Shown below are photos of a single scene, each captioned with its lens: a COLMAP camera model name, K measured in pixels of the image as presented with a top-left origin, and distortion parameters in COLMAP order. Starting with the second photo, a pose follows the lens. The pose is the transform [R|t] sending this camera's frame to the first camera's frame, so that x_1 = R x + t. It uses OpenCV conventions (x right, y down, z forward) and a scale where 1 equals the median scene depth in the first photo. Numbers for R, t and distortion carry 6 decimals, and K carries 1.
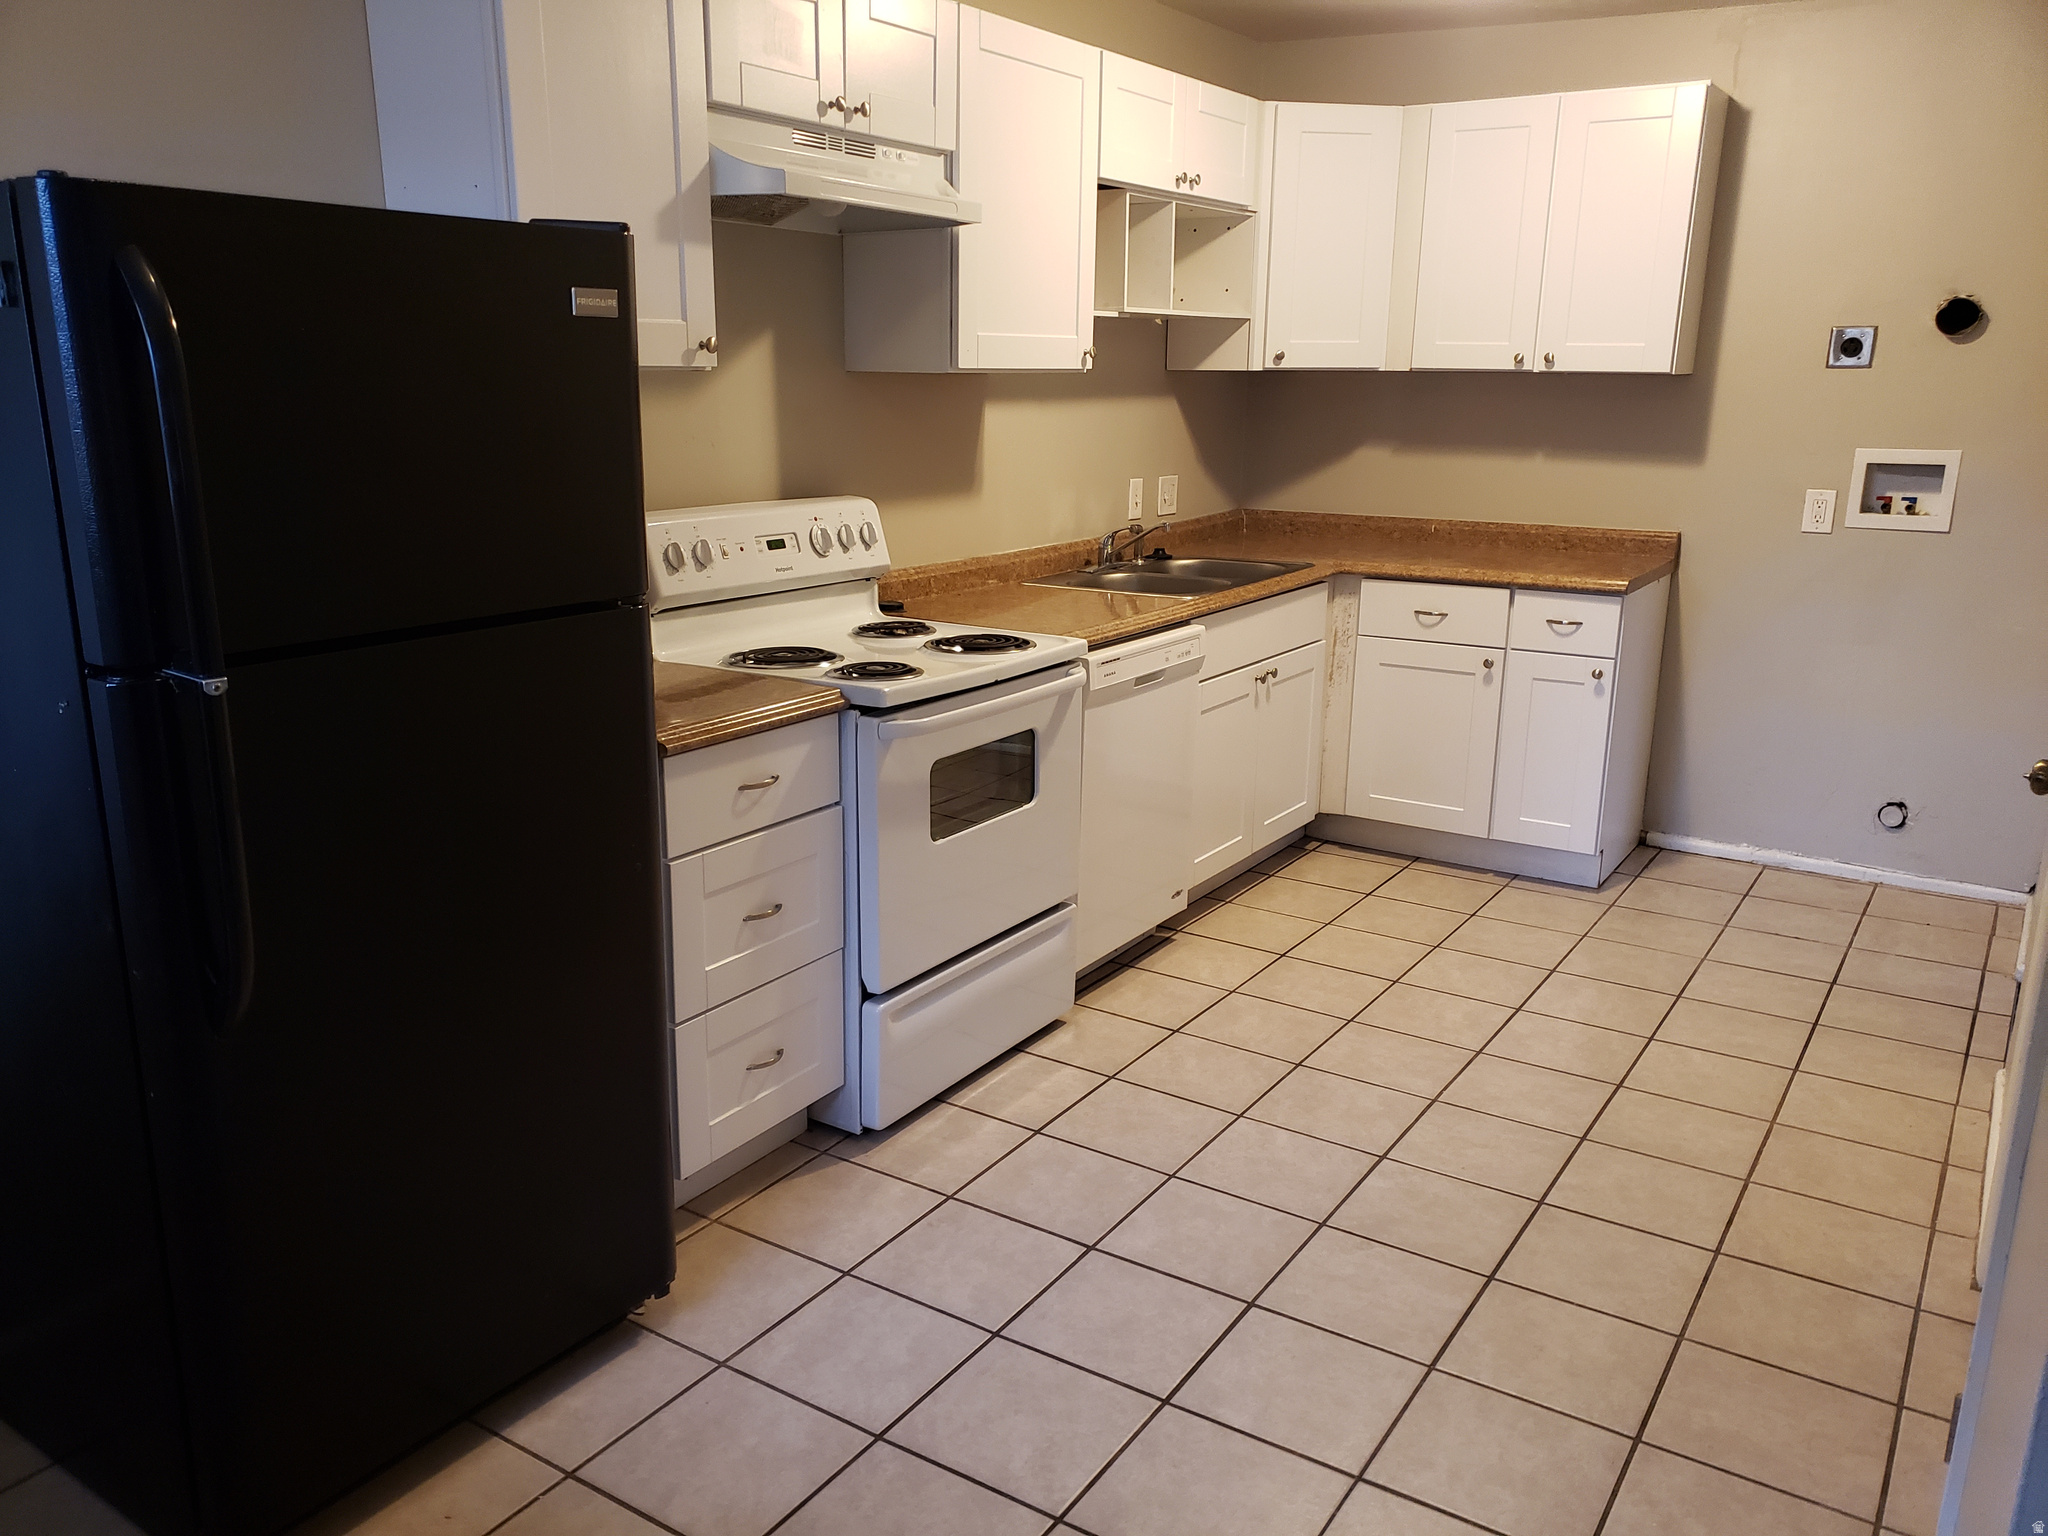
lens RADIAL K [[1582.8, 0, 1020.0], [0, 1582.8, 763.6], [0, 0, 1]] dist [0.040748, -0.003283]
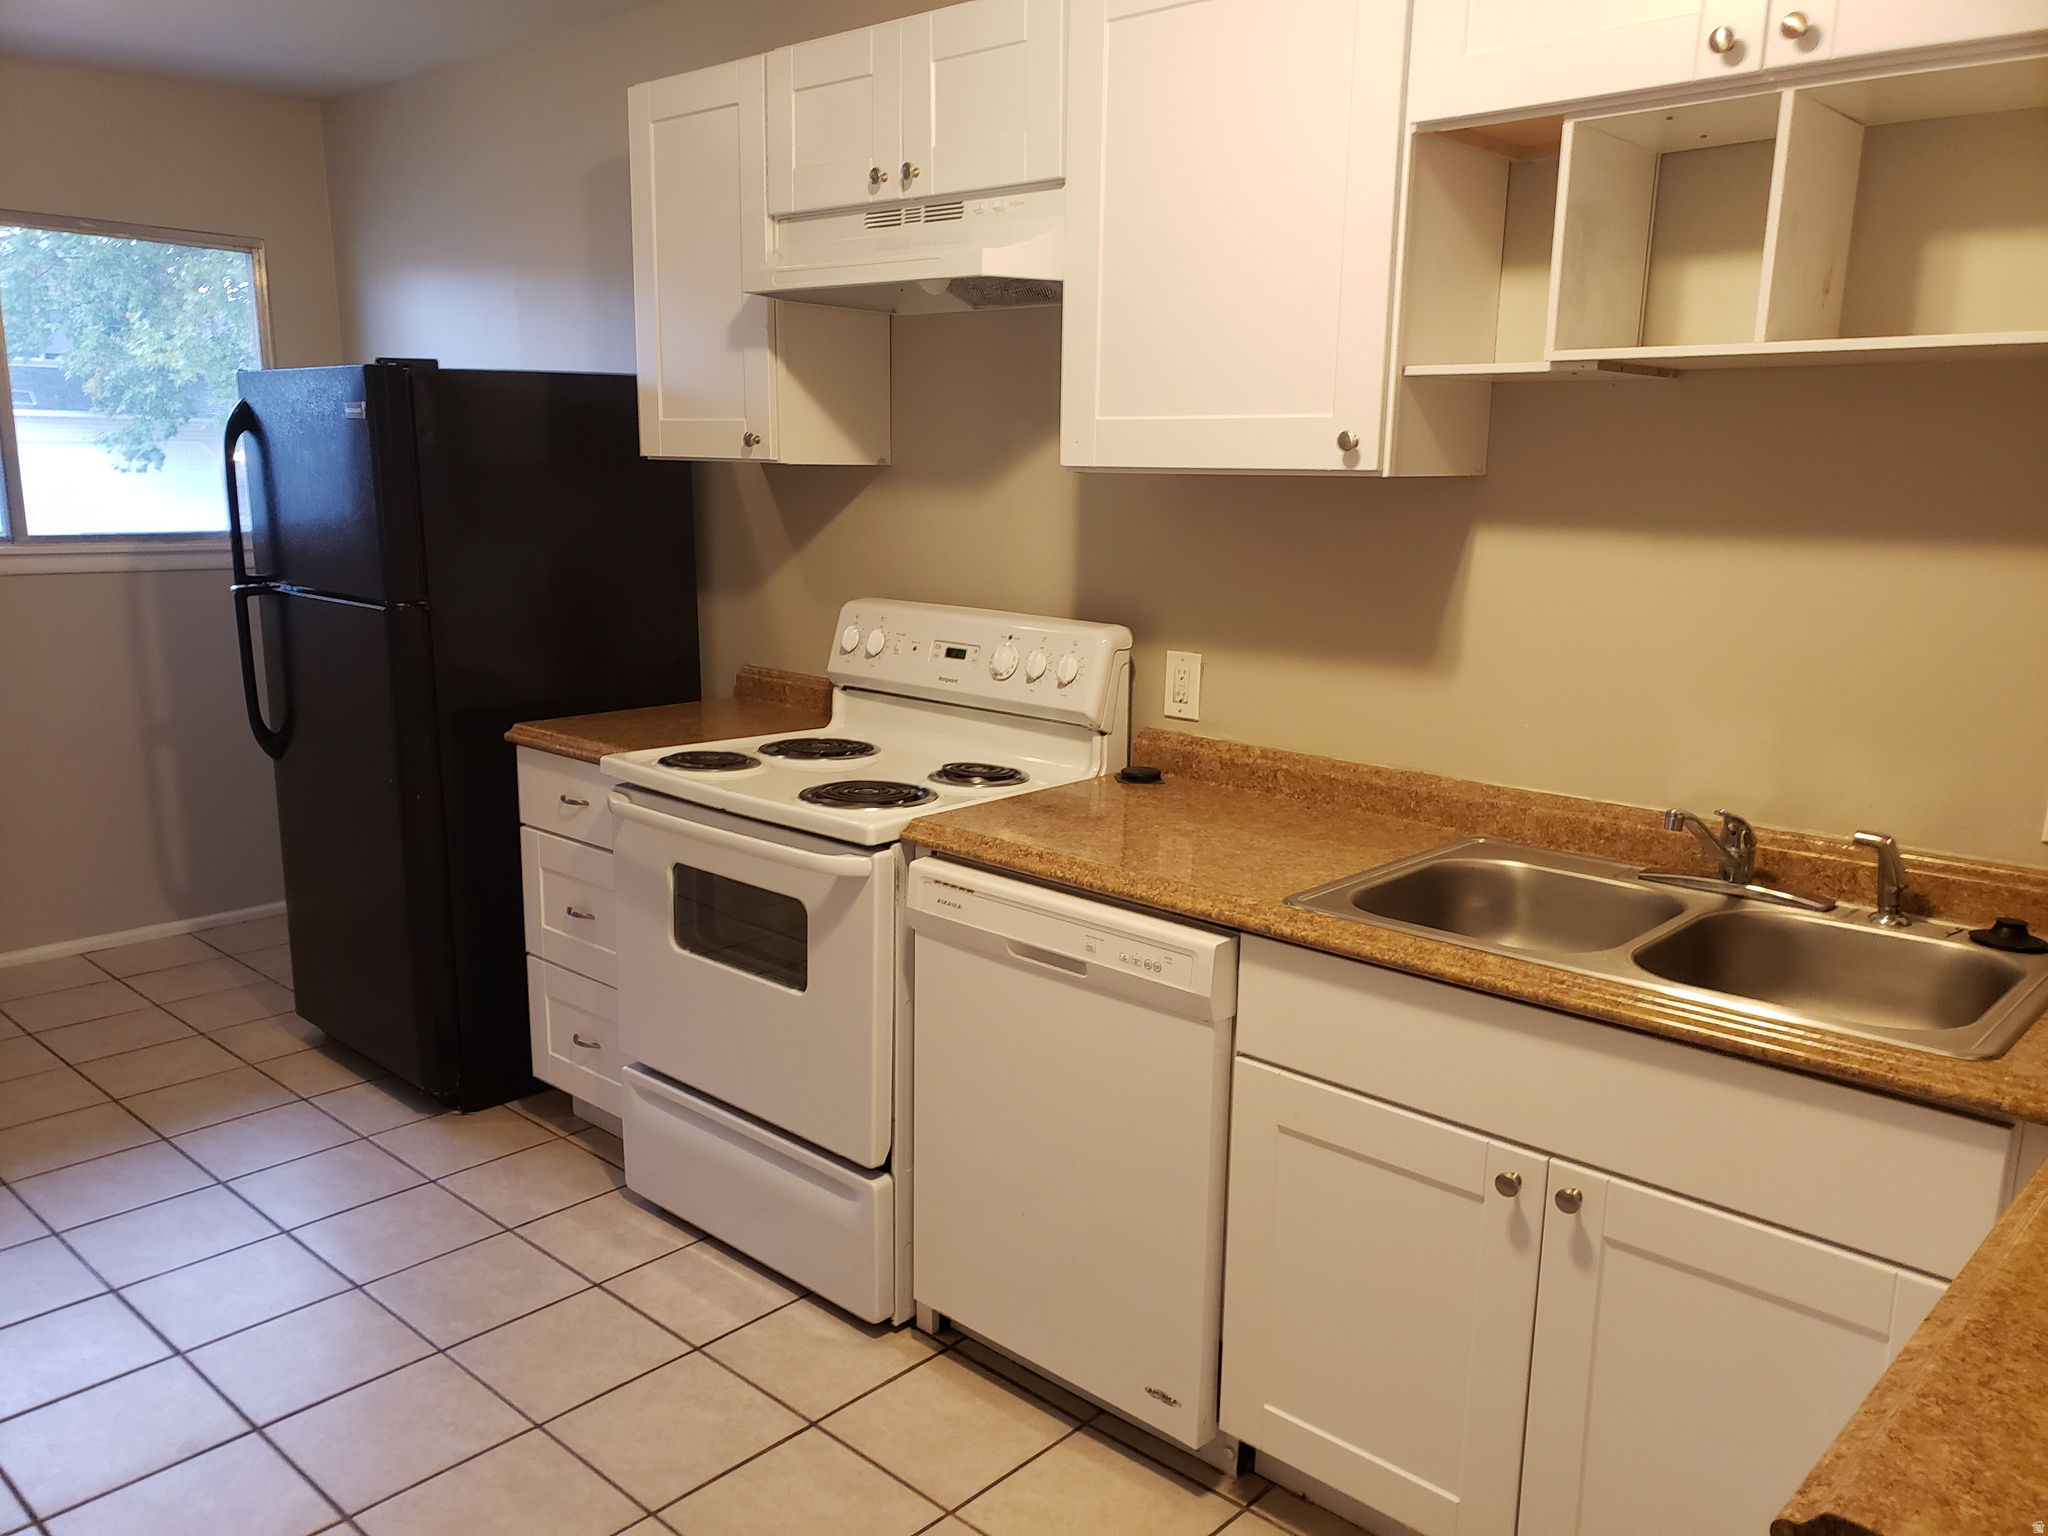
lens RADIAL K [[1607.4, 0, 1015.6], [0, 1607.4, 776.2], [0, 0, 1]] dist [0.070447, -0.003870]
pose [[-0.170843, 0.178266, -0.969038, 0.739601], [-0.260104, 0.940449, 0.218863, -0.277503], [0.950346, 0.289442, -0.114302, 1.131046]]
